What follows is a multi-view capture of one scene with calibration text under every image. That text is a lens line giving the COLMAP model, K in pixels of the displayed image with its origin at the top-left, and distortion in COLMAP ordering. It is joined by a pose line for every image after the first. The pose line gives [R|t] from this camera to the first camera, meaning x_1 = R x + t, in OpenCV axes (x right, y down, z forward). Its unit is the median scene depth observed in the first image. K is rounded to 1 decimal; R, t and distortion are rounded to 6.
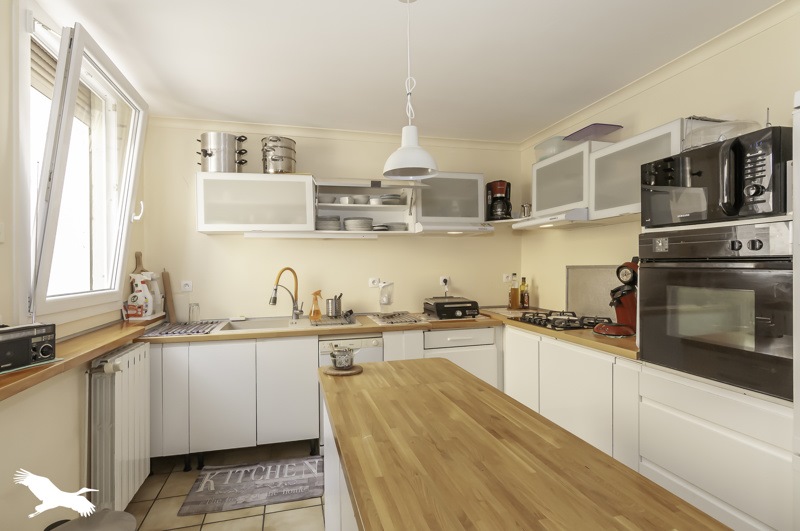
lens RADIAL K [[392.6, 0, 400.6], [0, 392.6, 264.2], [0, 0, 1]] dist [0.001929, -0.000530]
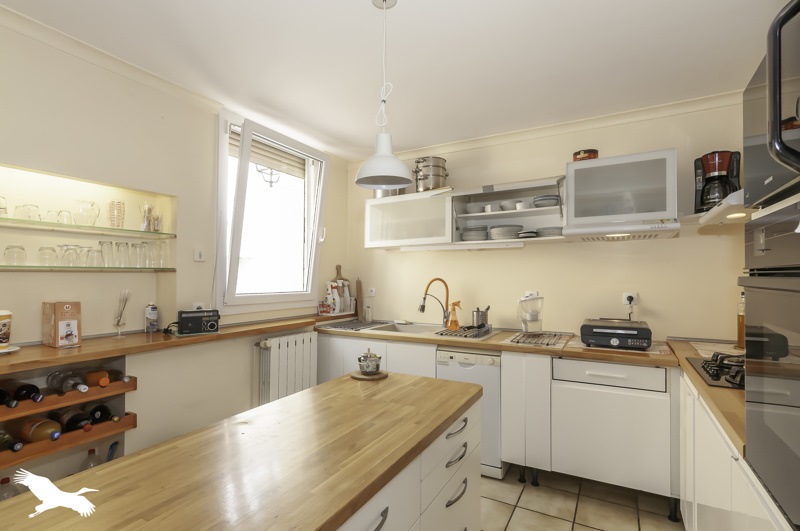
lens RADIAL K [[392.6, 0, 402.8], [0, 392.6, 269.9], [0, 0, 1]] dist [0.001929, -0.000530]
pose [[0.716050, -0.001916, -0.698046, 0.391285], [-0.007225, 0.999922, -0.010156, -0.002051], [0.698011, 0.012315, 0.715981, 0.179403]]
